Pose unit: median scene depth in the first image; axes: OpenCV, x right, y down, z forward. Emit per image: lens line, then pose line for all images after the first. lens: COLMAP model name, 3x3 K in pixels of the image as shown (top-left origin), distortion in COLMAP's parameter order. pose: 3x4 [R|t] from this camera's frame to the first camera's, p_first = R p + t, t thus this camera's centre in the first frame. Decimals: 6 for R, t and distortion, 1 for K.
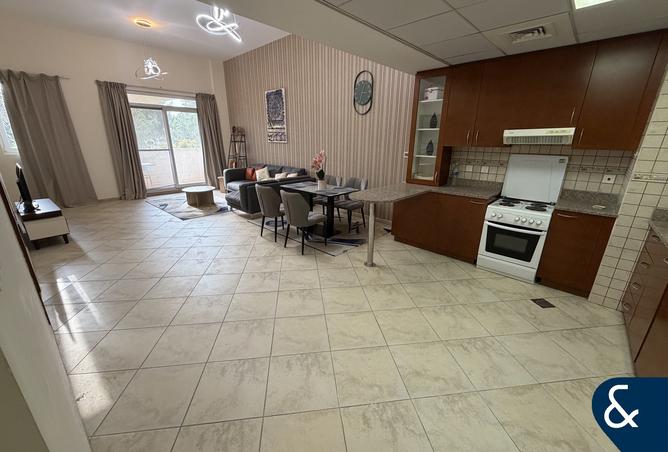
lens RADIAL K [[267.4, 0, 333.2], [0, 267.4, 224.0], [0, 0, 1]] dist [0.000432, -0.000119]
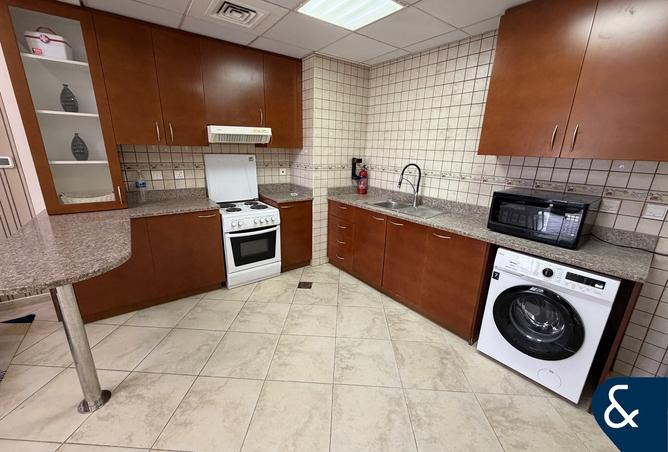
lens RADIAL K [[267.4, 0, 333.2], [0, 267.4, 224.0], [0, 0, 1]] dist [0.000432, -0.000119]
pose [[0.172663, -0.273274, 0.946313, -0.162738], [0.274433, 0.936046, 0.220236, -0.138857], [-0.945978, 0.221673, 0.236616, 0.496702]]
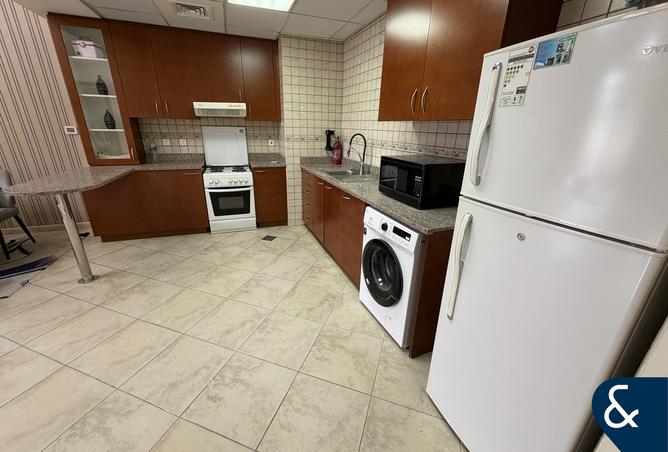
lens RADIAL K [[267.4, 0, 333.2], [0, 267.4, 224.0], [0, 0, 1]] dist [0.000432, -0.000119]
pose [[0.447472, -0.303702, 0.841150, -0.152434], [0.254345, 0.944947, 0.205873, 0.031057], [-0.857367, 0.121820, 0.500083, 0.044605]]
